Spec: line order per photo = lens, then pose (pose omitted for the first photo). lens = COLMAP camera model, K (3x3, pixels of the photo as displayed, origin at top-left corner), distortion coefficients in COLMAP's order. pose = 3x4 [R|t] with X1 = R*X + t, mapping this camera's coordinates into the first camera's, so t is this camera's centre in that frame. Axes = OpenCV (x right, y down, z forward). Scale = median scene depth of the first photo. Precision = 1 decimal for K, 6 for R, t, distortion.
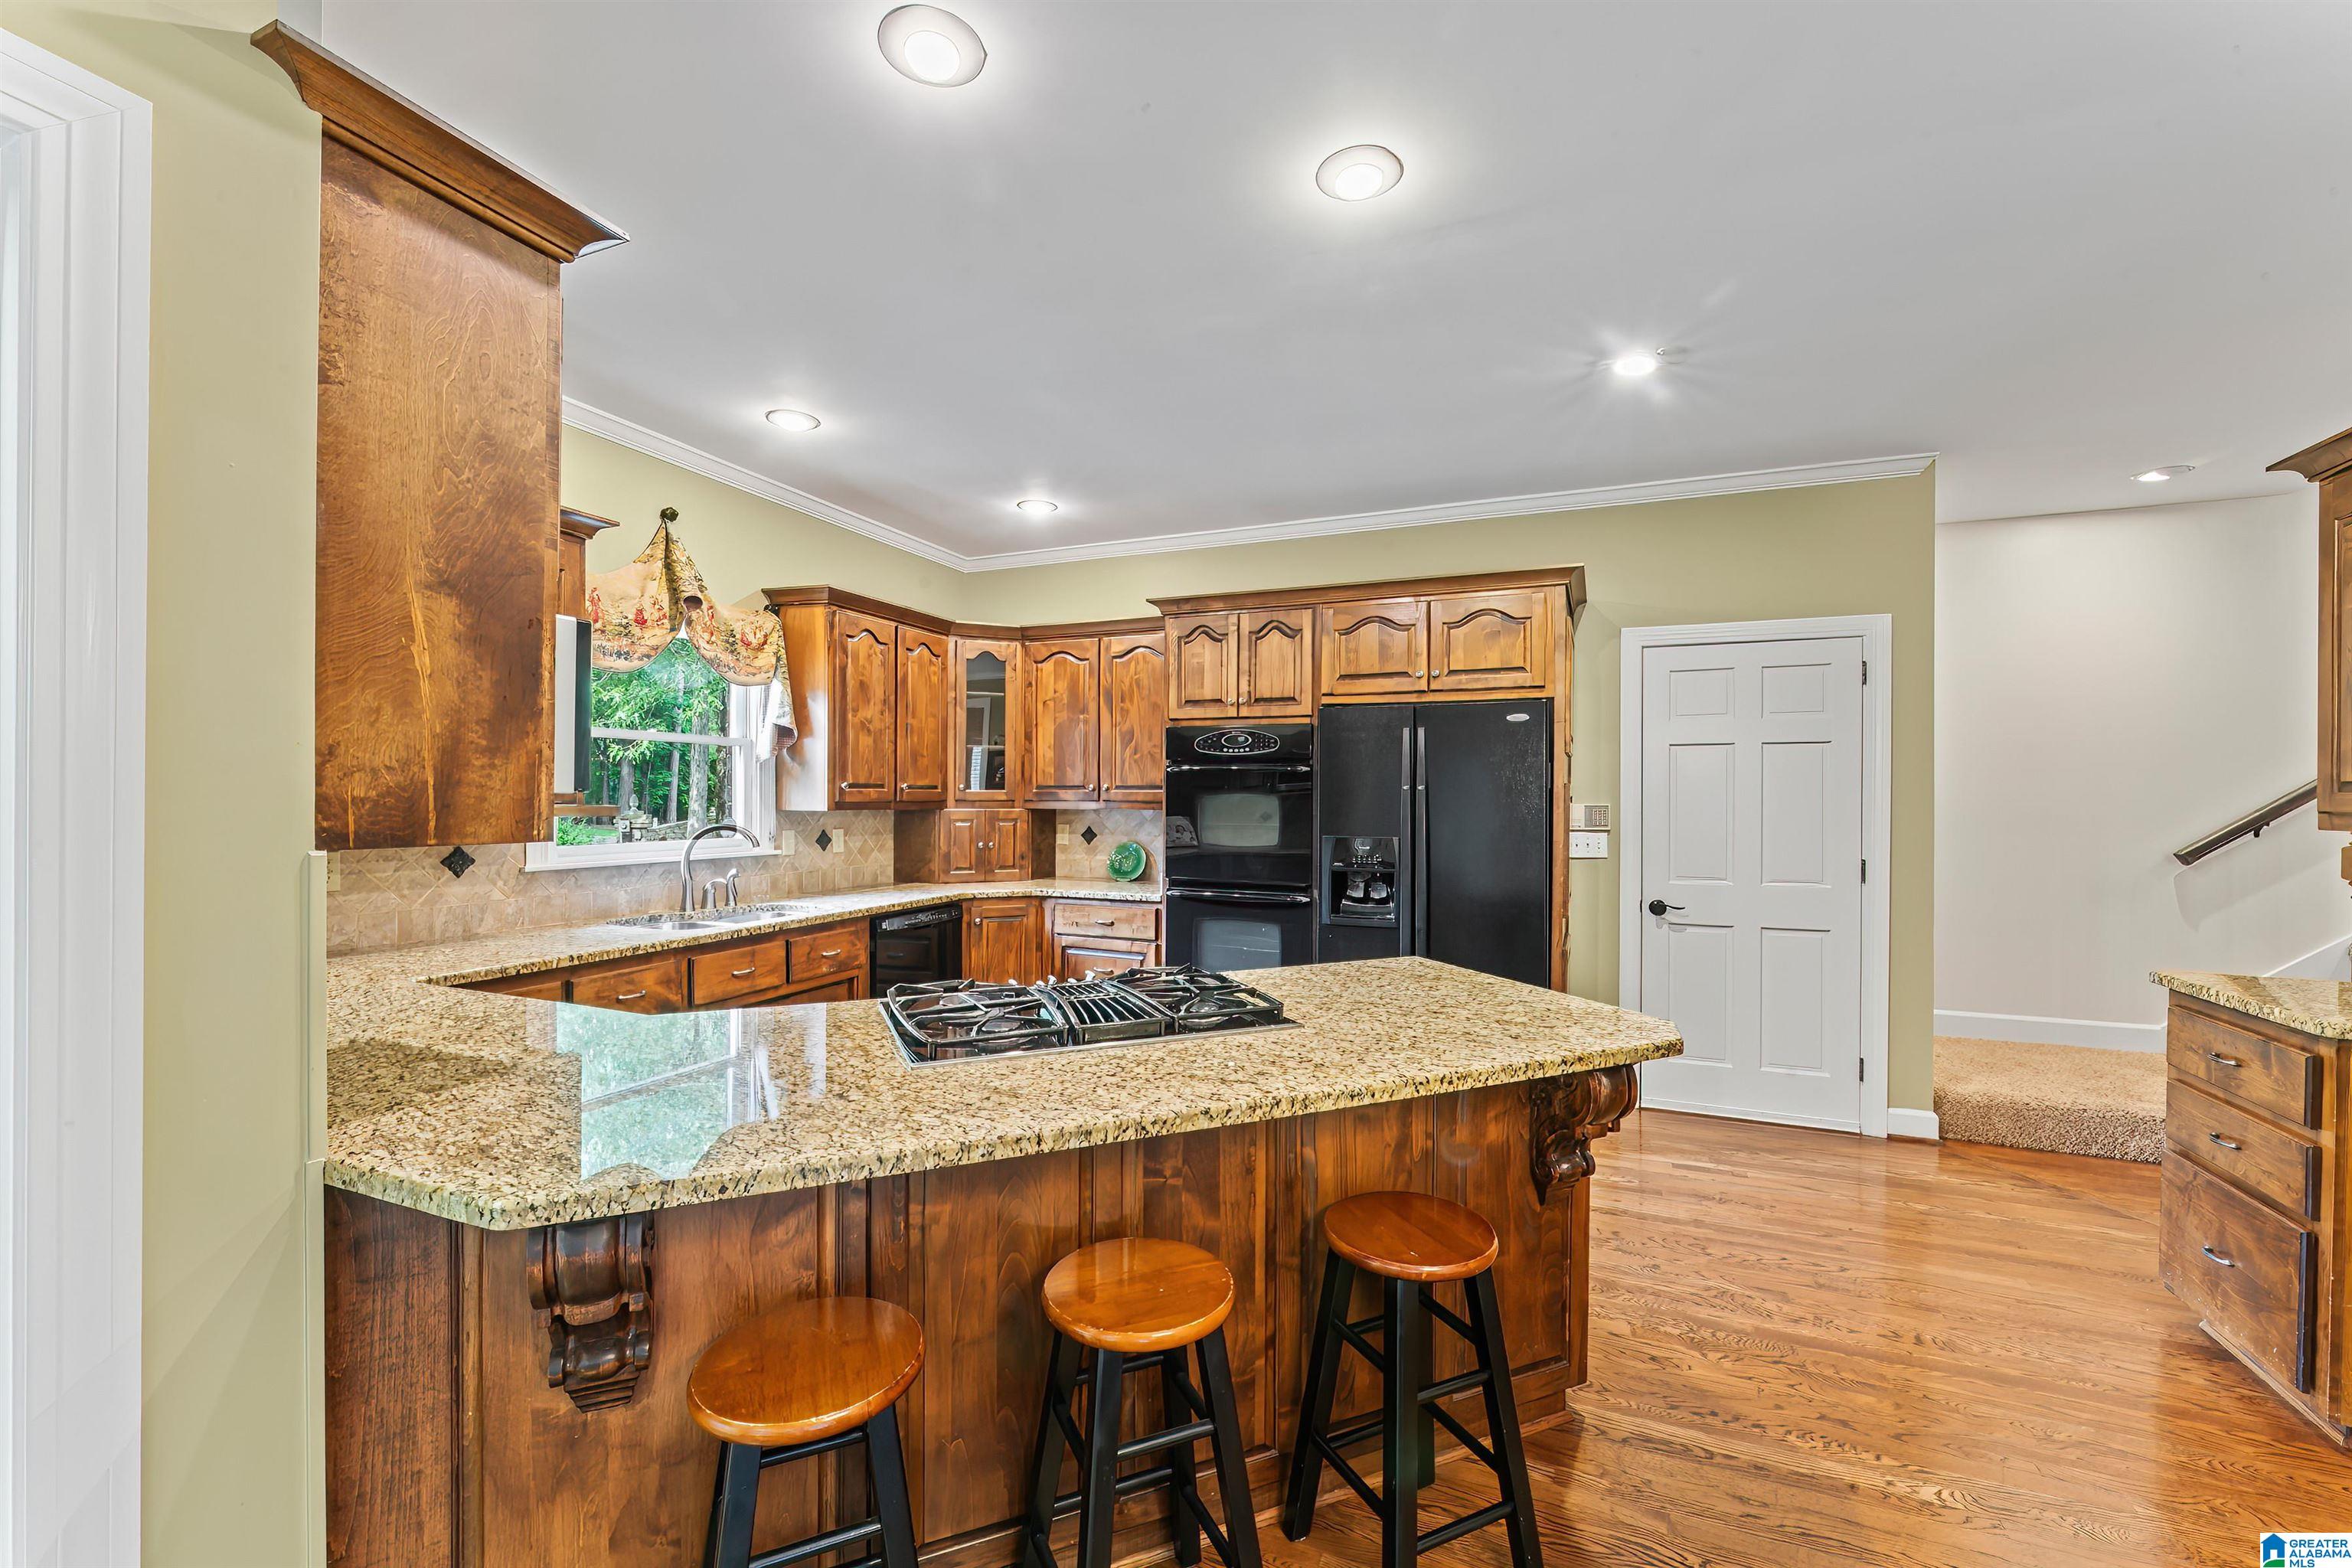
lens RADIAL K [[948.2, 0, 1182.9], [0, 948.2, 790.3], [0, 0, 1]] dist [-0.000528, -0.000123]
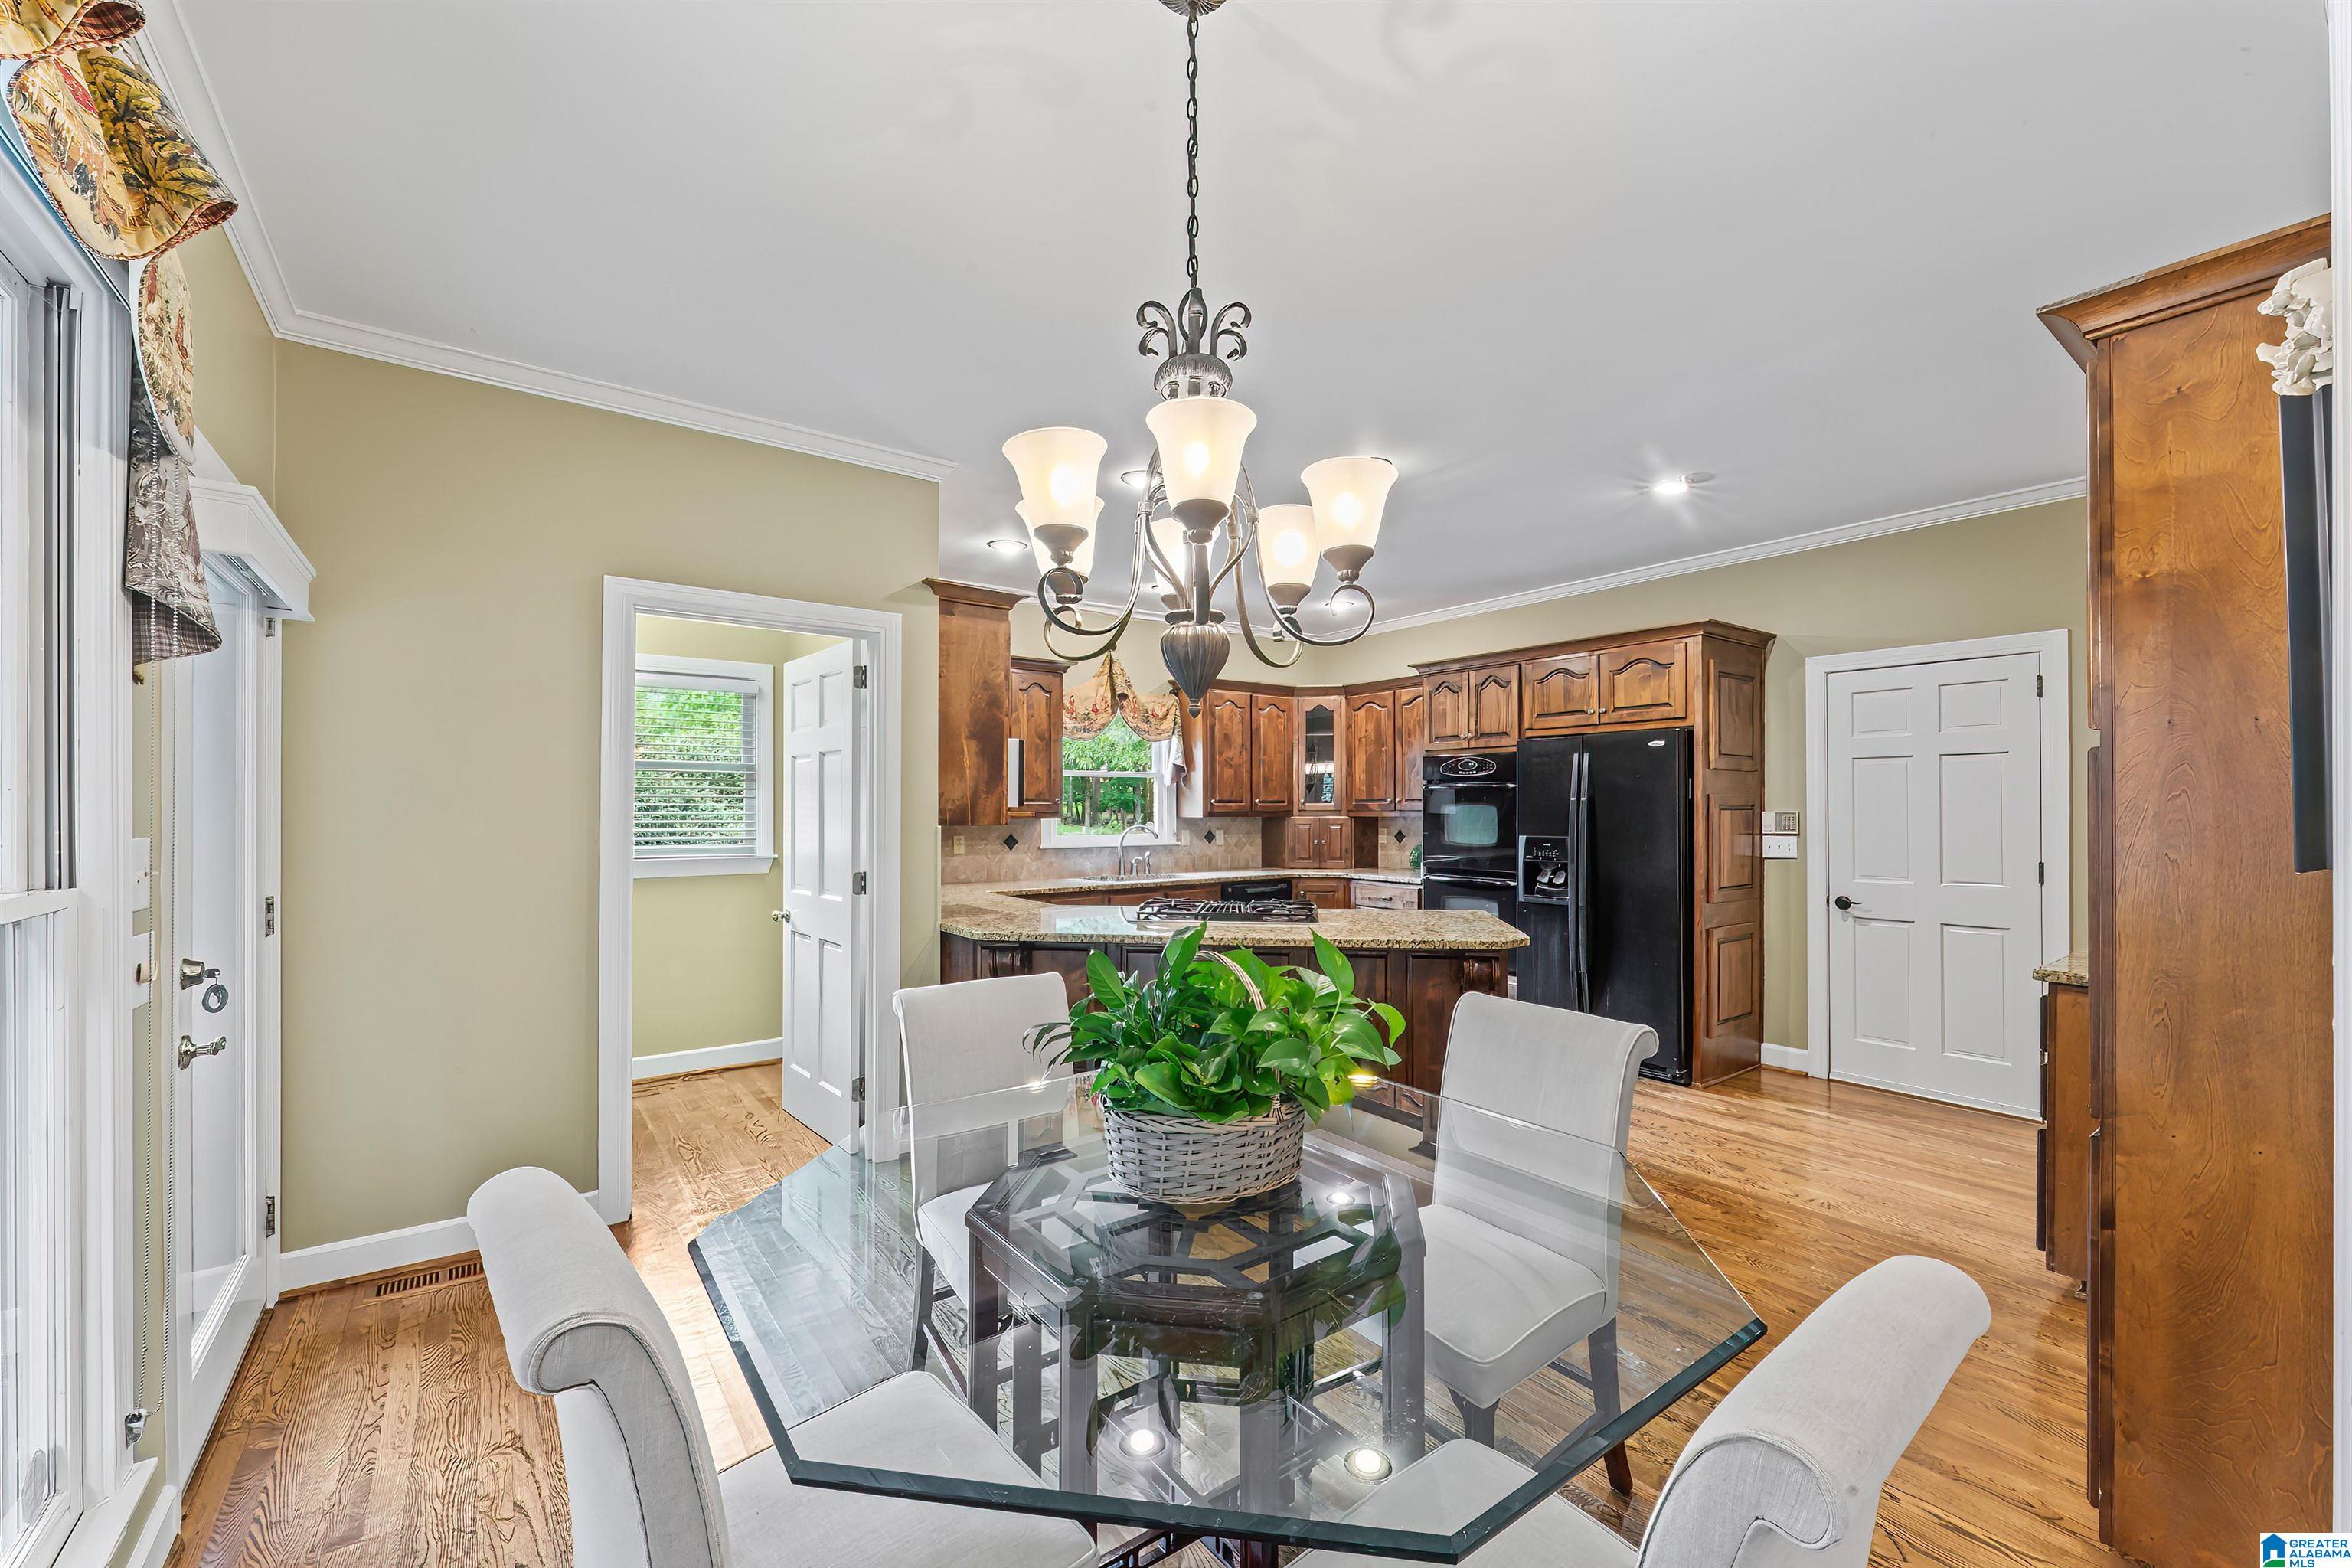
lens RADIAL K [[947.7, 0, 1180.4], [0, 947.7, 784.9], [0, 0, 1]] dist [-0.000828, -0.000546]
pose [[0.855932, -0.017952, -0.516776, 0.414654], [0.008731, 0.999756, -0.020267, -0.000681], [0.517014, 0.012835, 0.855881, -0.379273]]
